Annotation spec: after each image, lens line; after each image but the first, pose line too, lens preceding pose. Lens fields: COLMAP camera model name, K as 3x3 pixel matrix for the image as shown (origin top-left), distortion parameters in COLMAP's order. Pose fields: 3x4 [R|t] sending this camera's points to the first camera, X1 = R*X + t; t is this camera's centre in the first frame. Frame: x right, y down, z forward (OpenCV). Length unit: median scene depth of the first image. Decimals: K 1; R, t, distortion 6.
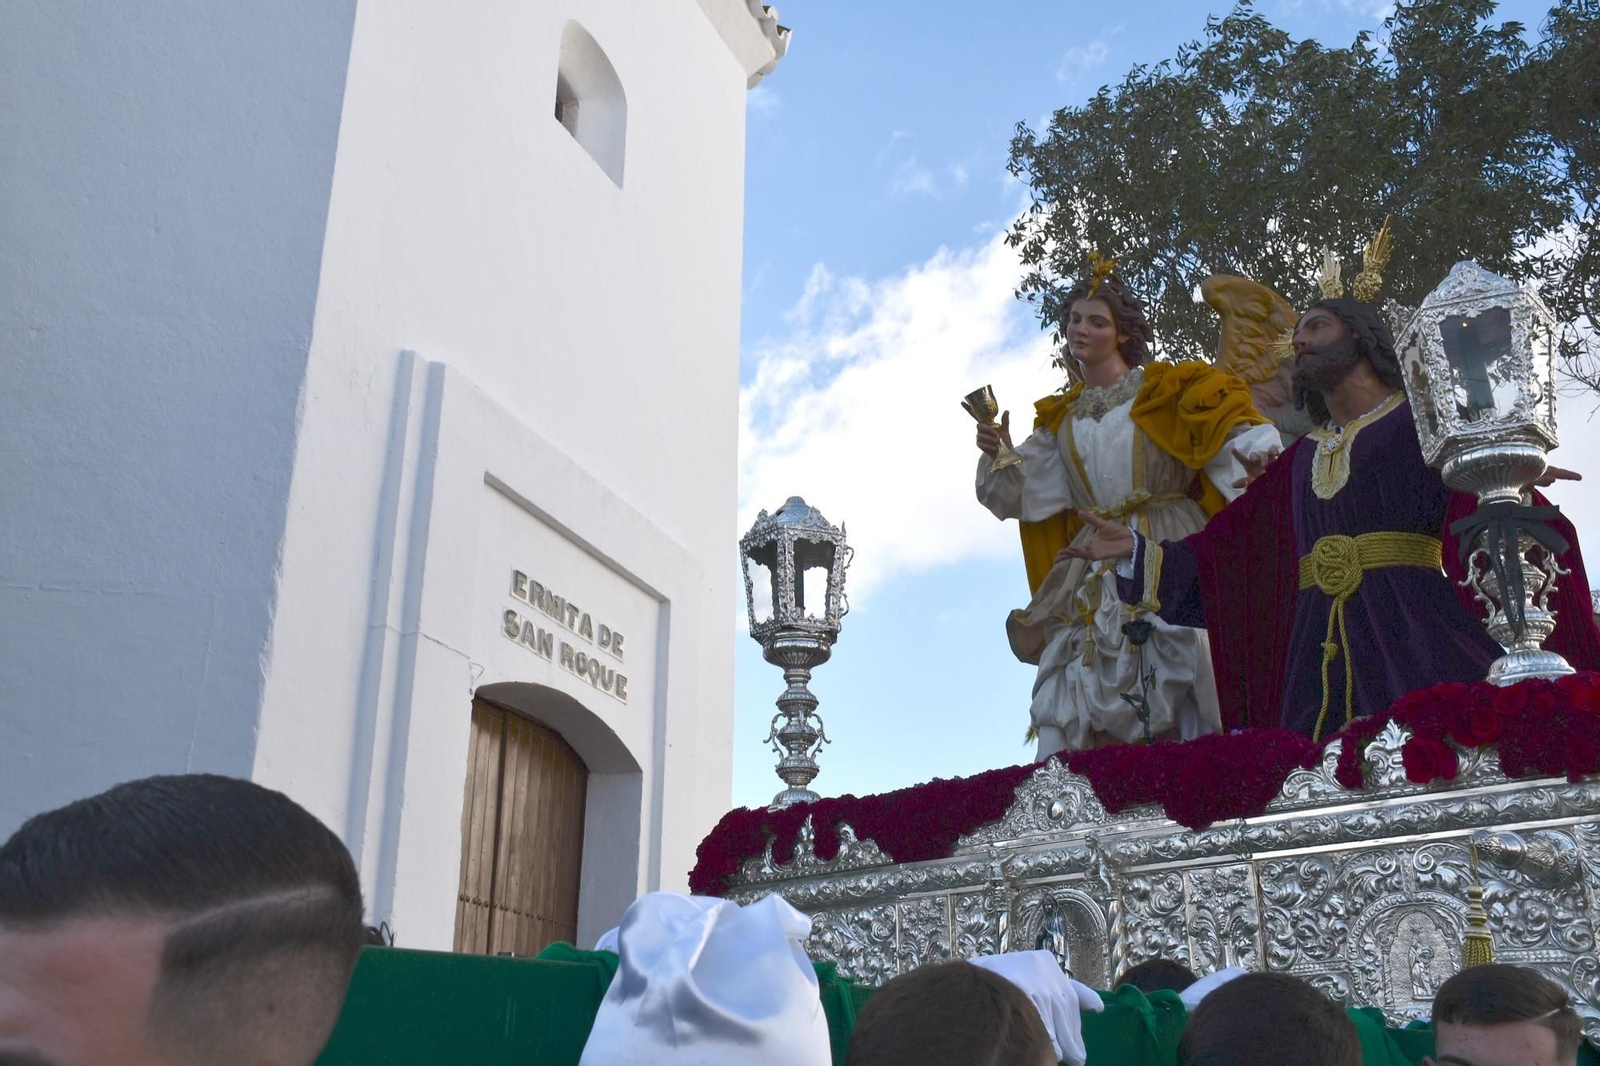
lens RADIAL K [[1543.6, 0, 800.0], [0, 1543.6, 533.0], [0, 0, 1]] dist [-0.011929, -0.016338]
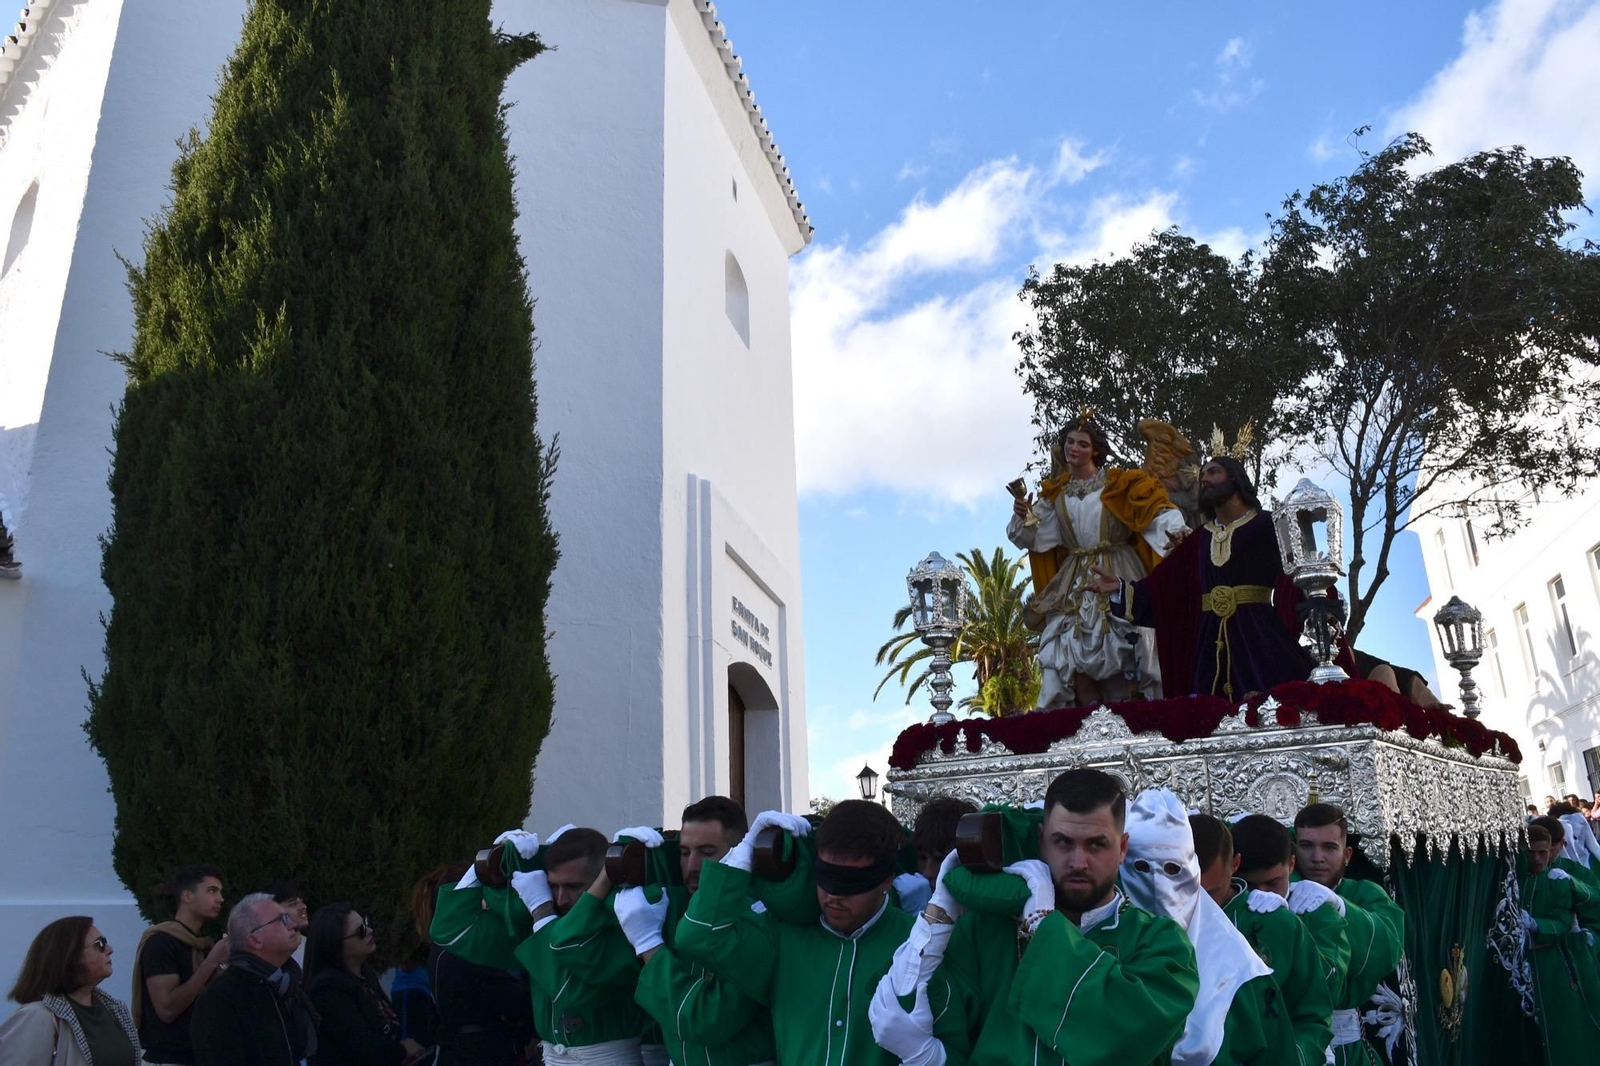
lens RADIAL K [[1263.2, 0, 800.0], [0, 1263.2, 533.0], [0, 0, 1]] dist [-0.144462, 0.085789]
pose [[0.992224, 0.011561, 0.123928, -0.379497], [-0.022322, 0.996062, 0.085800, -0.185372], [-0.122448, -0.087899, 0.988575, -0.491337]]
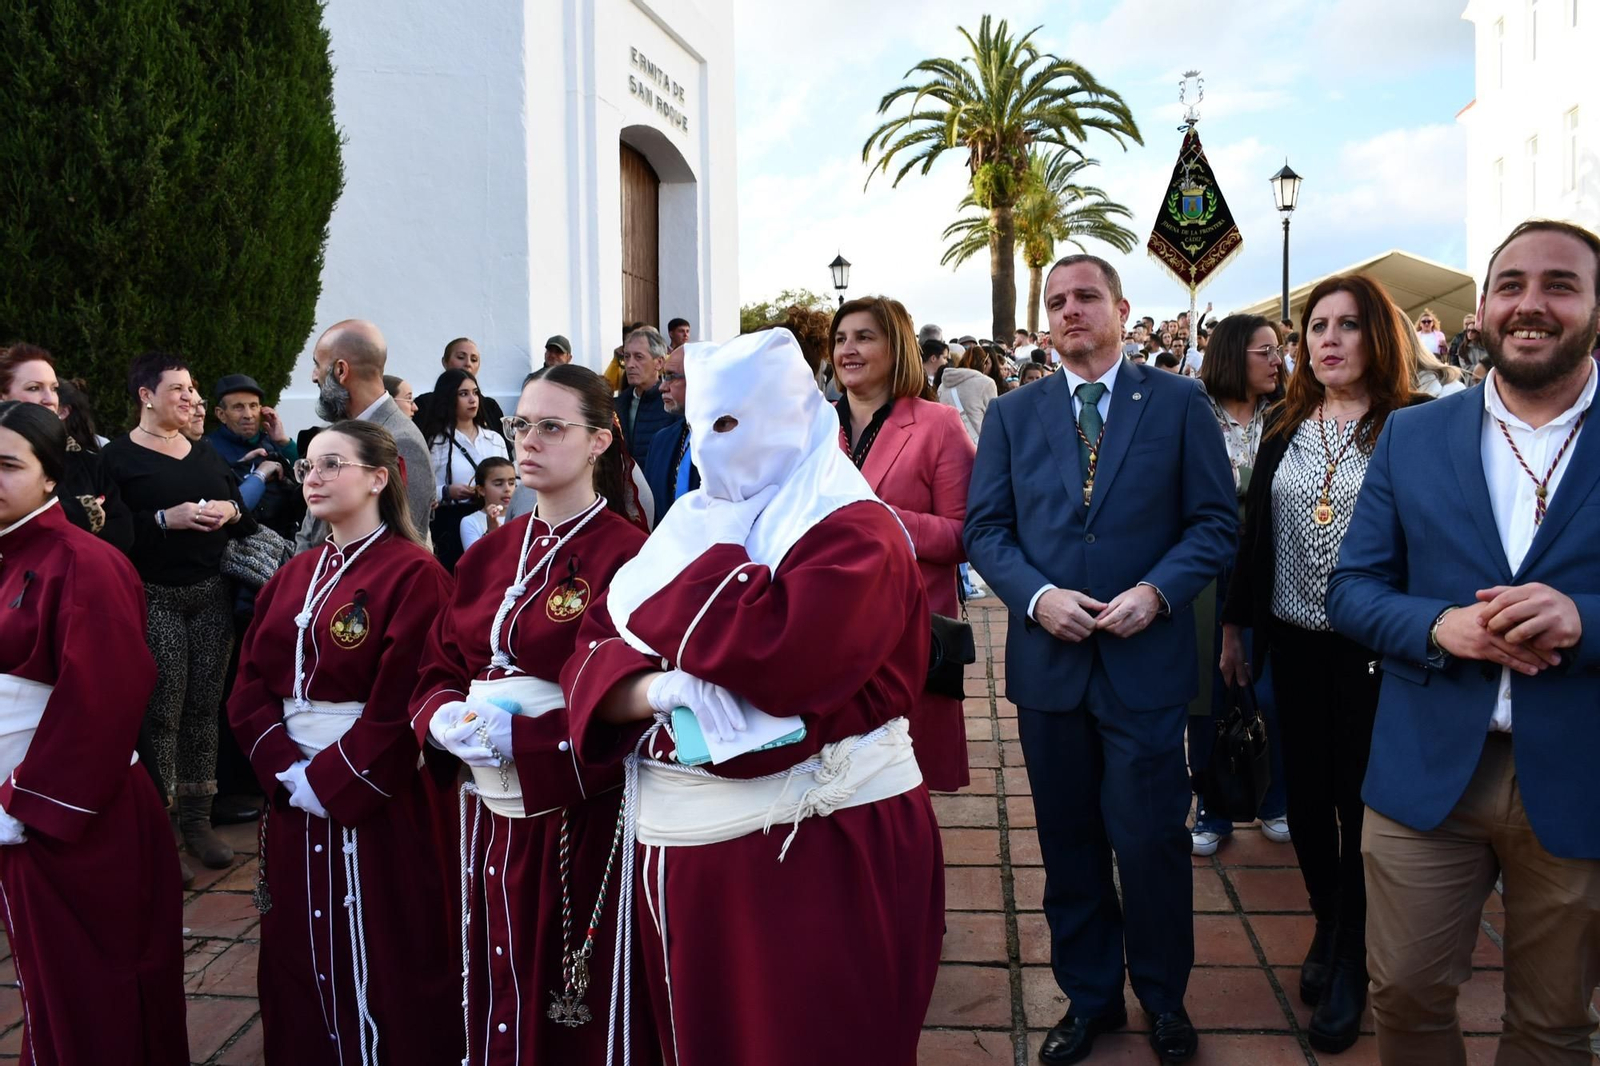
lens RADIAL K [[1263.2, 0, 800.0], [0, 1263.2, 533.0], [0, 0, 1]] dist [-0.144462, 0.085789]
pose [[0.993971, -0.019099, 0.107968, -0.276570], [-0.033413, 0.885112, 0.464178, -0.142685], [-0.104429, -0.464987, 0.879137, -0.386733]]
